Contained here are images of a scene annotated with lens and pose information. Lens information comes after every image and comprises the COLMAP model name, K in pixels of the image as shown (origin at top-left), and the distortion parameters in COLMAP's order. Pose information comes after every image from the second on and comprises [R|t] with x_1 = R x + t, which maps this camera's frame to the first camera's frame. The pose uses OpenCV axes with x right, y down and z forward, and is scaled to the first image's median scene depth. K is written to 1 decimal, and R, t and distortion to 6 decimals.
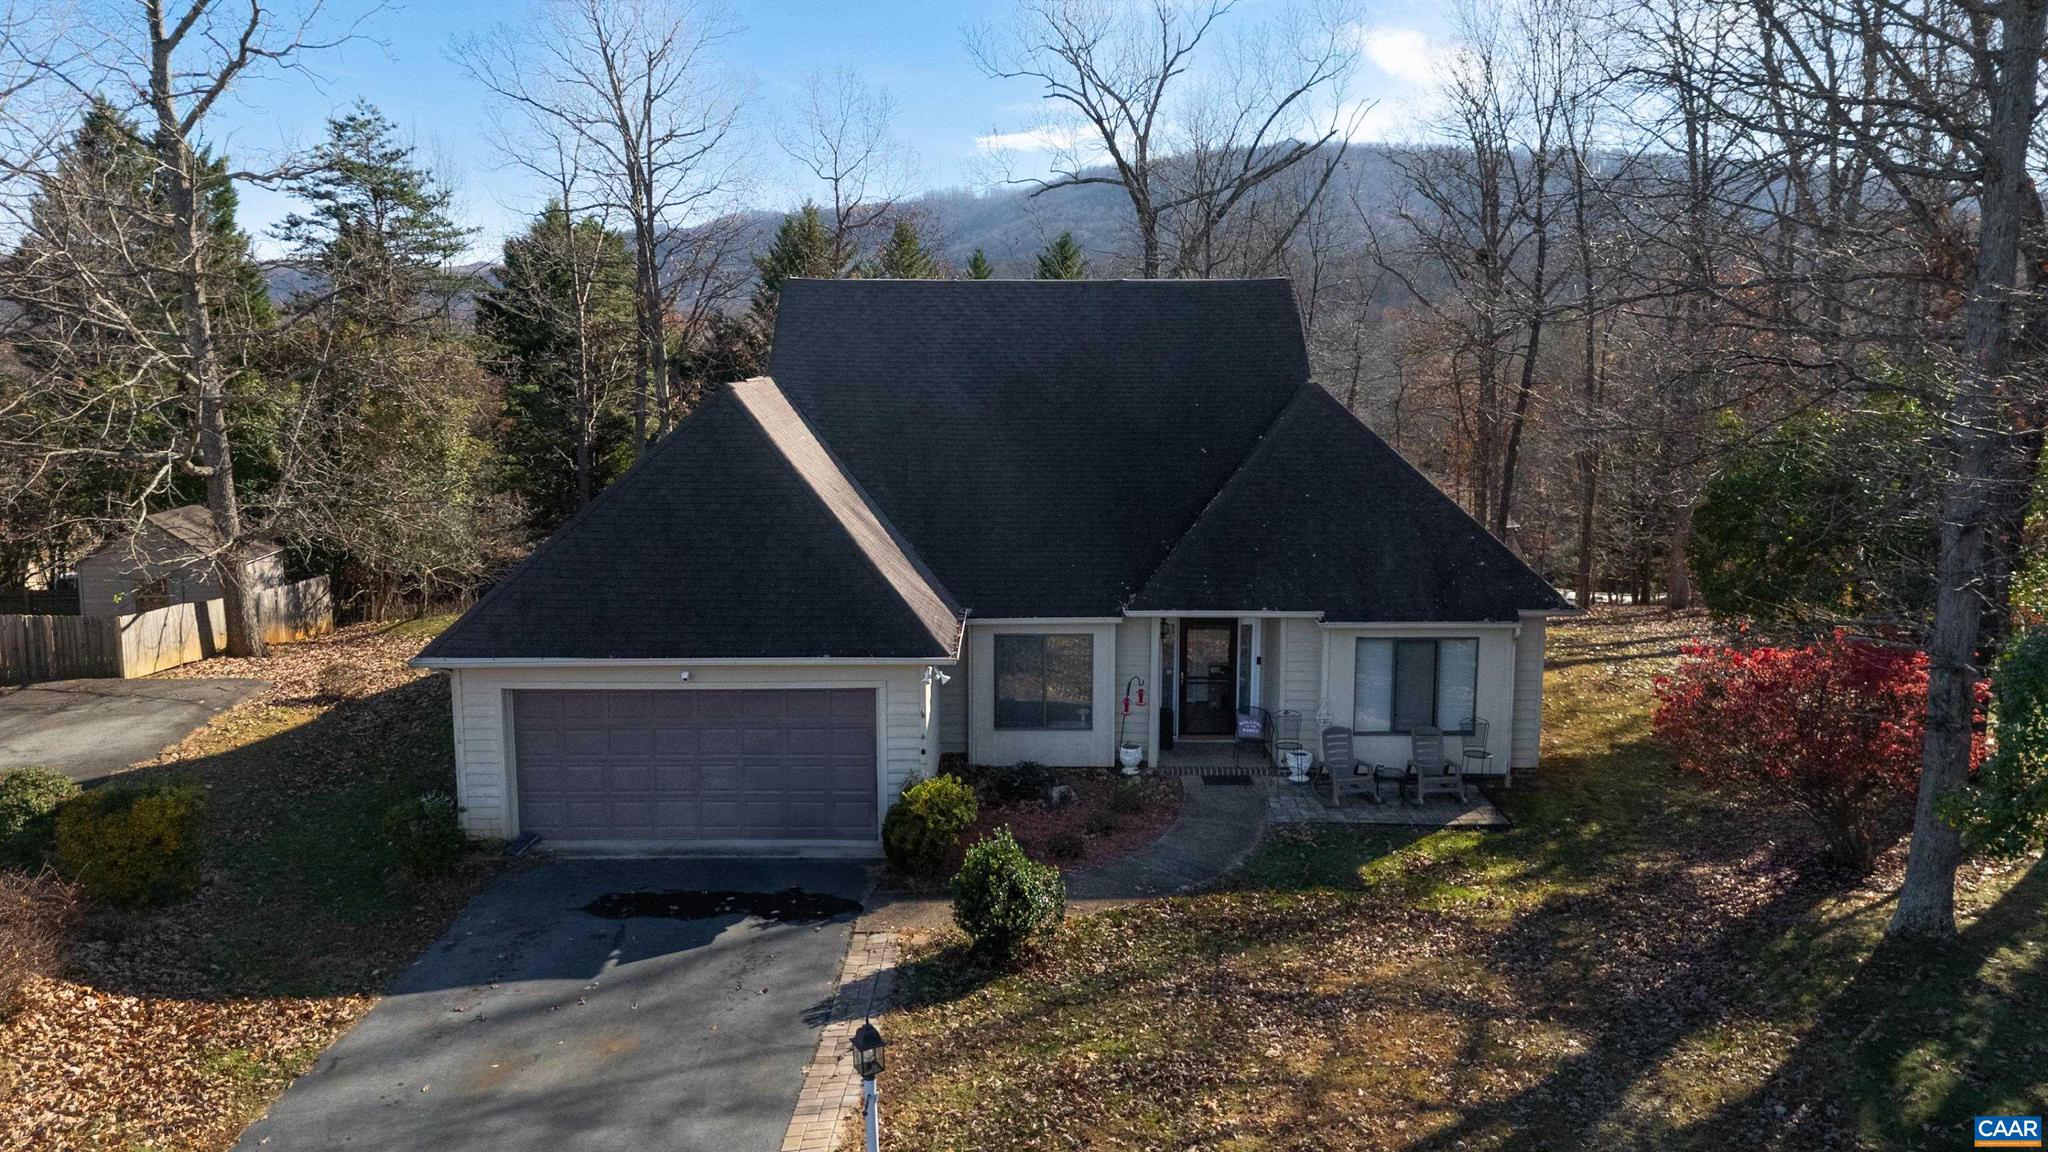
lens RADIAL K [[1519.7, 0, 1023.6], [0, 1519.7, 552.3], [0, 0, 1]] dist [0.091633, -0.162604]
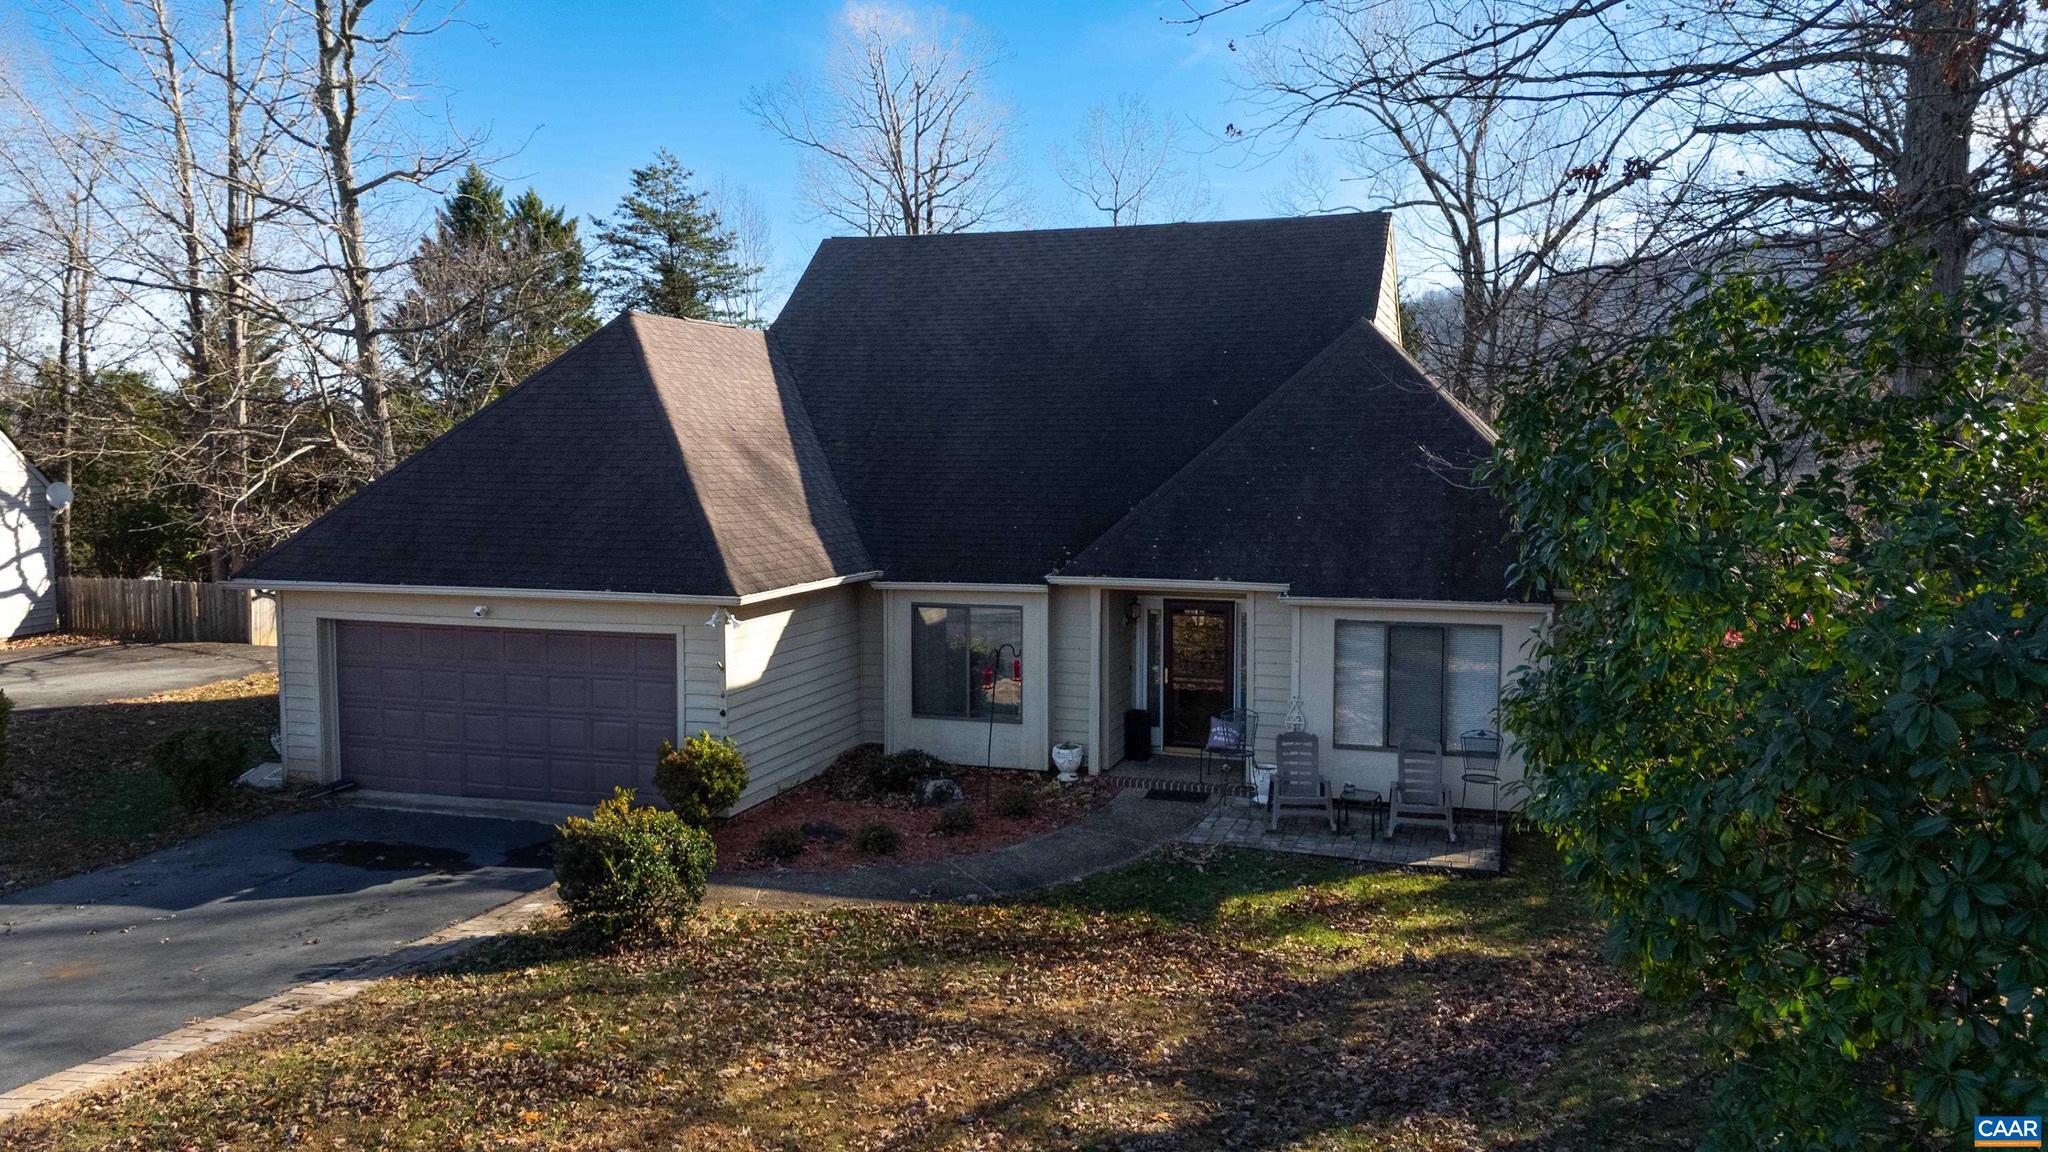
lens RADIAL K [[1515.2, 0, 1024.0], [0, 1515.2, 576.0], [0, 0, 1]] dist [0.046473, -0.030578]
pose [[0.949735, 0.027711, -0.311826, 0.345534], [-0.044198, 0.997966, -0.045930, 0.085463], [0.309919, 0.057403, 0.949028, 0.248953]]
